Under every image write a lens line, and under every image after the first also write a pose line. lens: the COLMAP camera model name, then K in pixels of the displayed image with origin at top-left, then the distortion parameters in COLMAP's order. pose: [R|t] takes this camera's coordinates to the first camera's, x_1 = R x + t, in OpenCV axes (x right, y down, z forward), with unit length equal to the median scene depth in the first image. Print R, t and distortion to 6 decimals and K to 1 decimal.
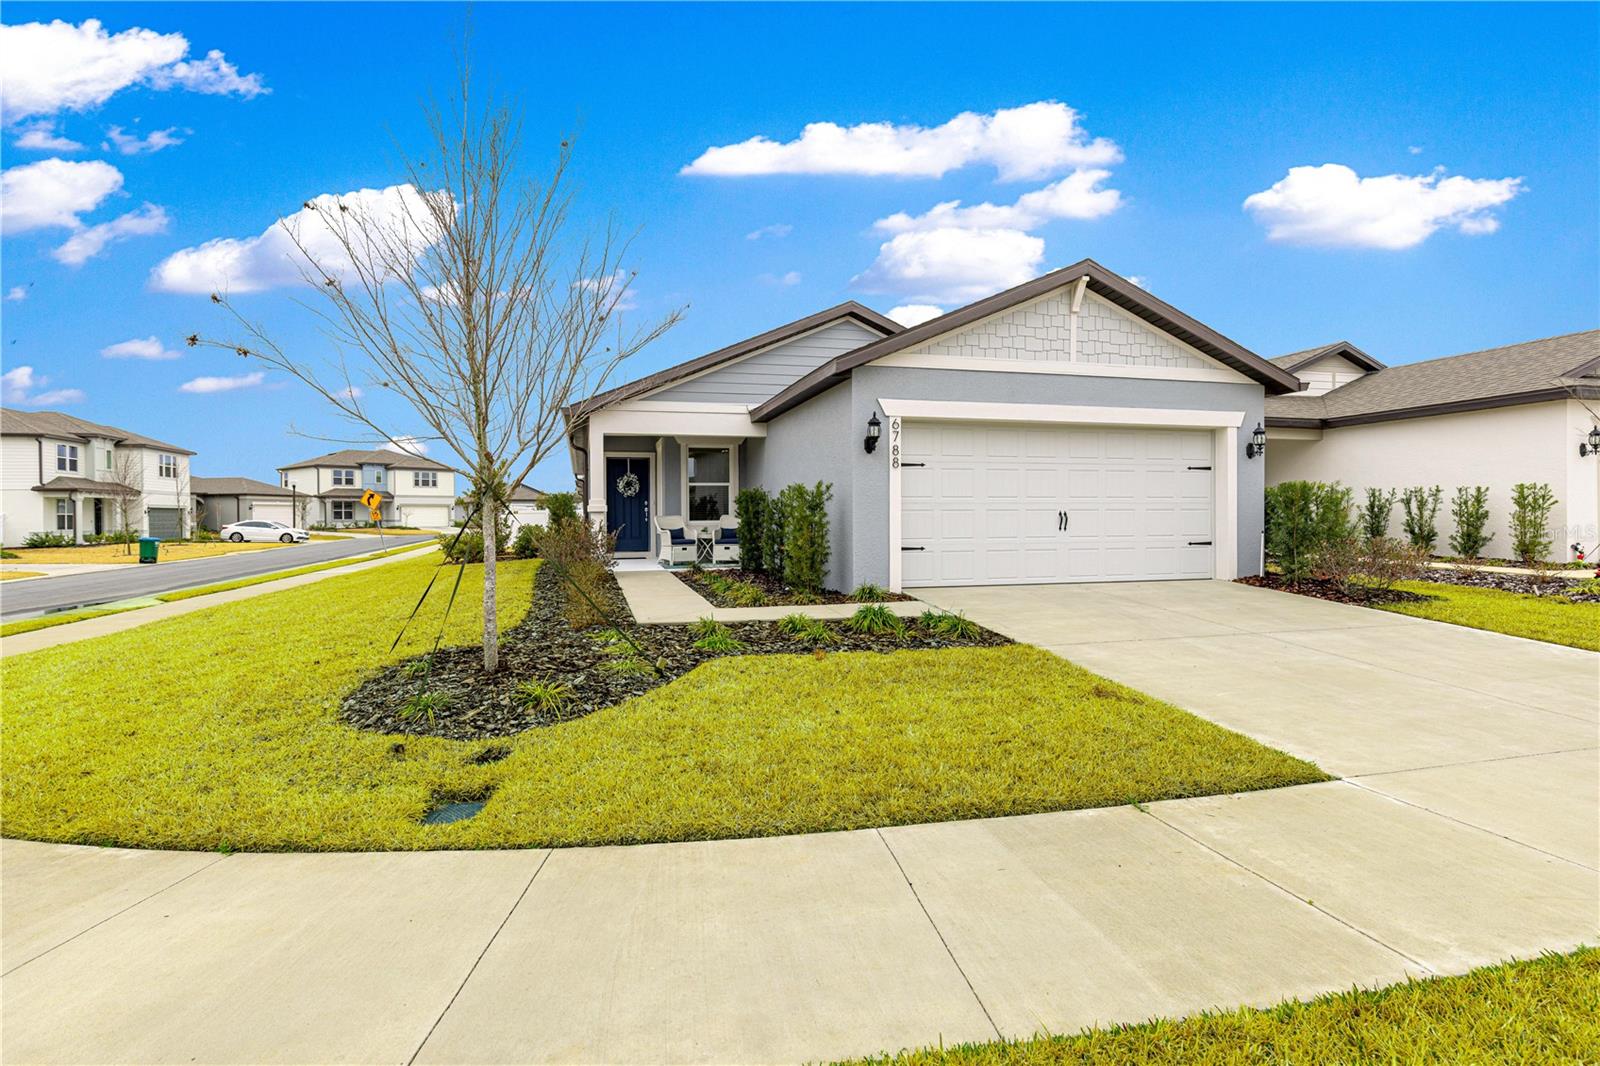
lens RADIAL K [[861.4, 0, 800.0], [0, 861.4, 533.0], [0, 0, 1]] dist [0.019477, -0.000595]
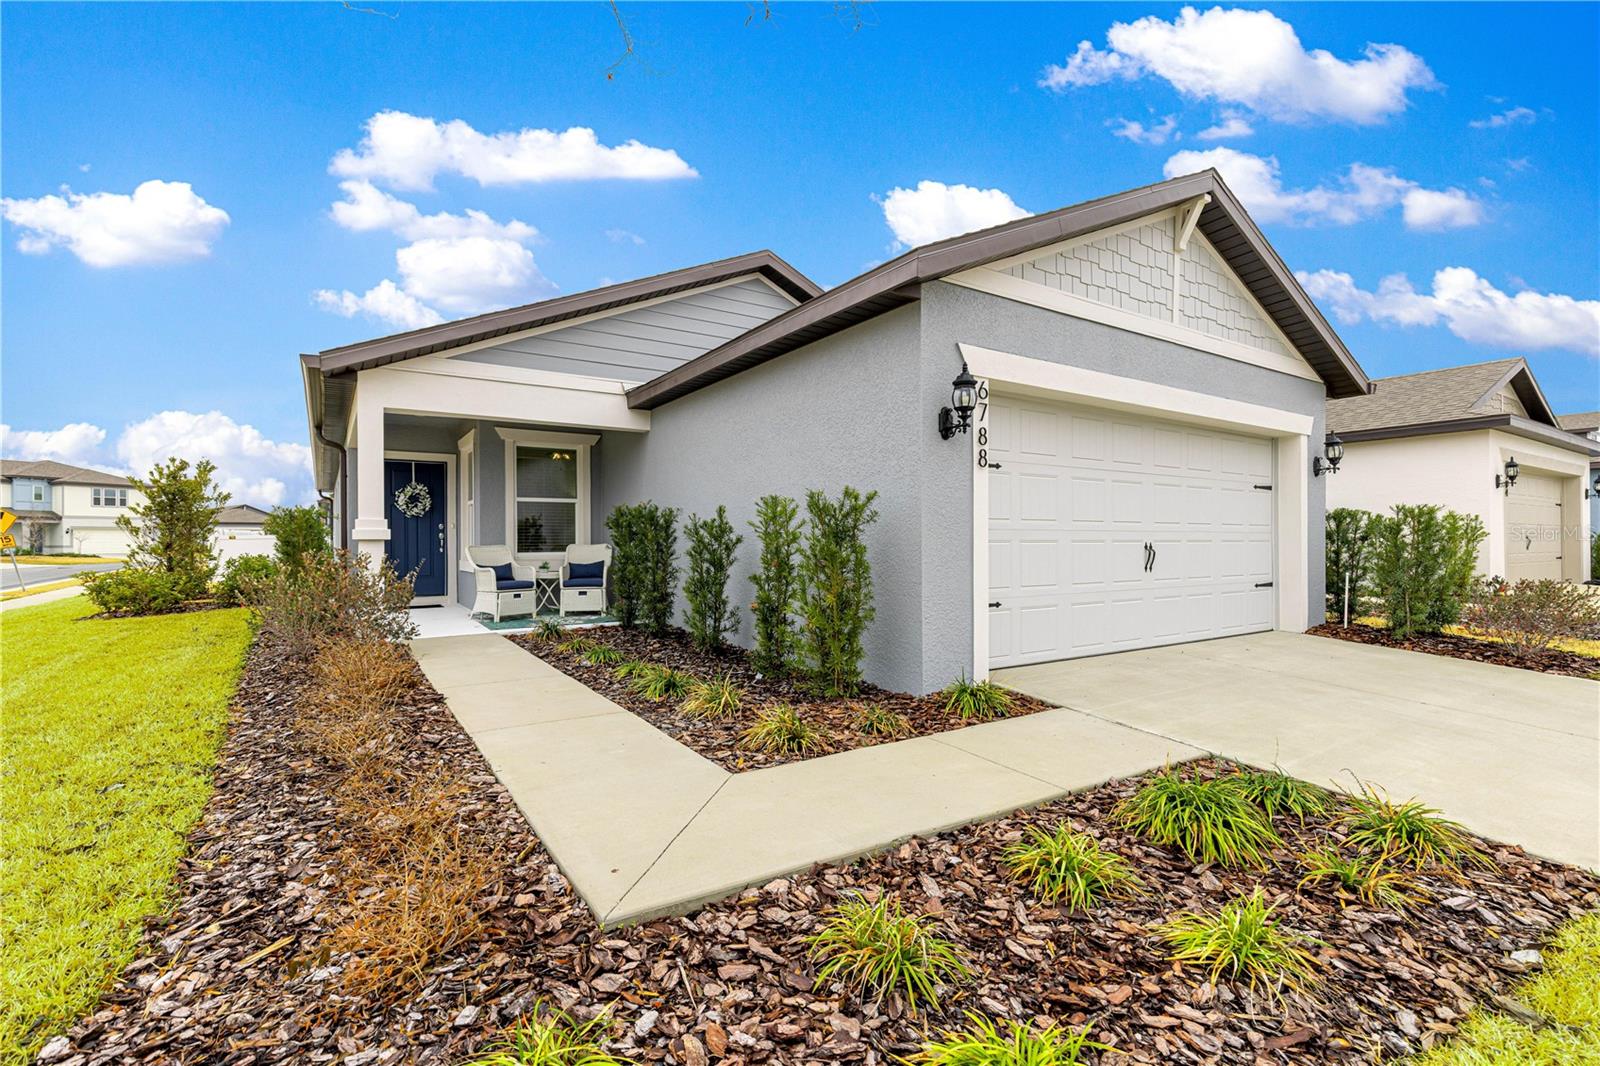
lens RADIAL K [[747.4, 0, 805.9], [0, 747.4, 538.5], [0, 0, 1]] dist [0.001265, -0.000411]
pose [[0.946616, 0.003747, 0.322342, -0.149677], [0.003895, 0.999727, -0.023058, -0.015675], [-0.322341, 0.023083, 0.946342, 0.528790]]
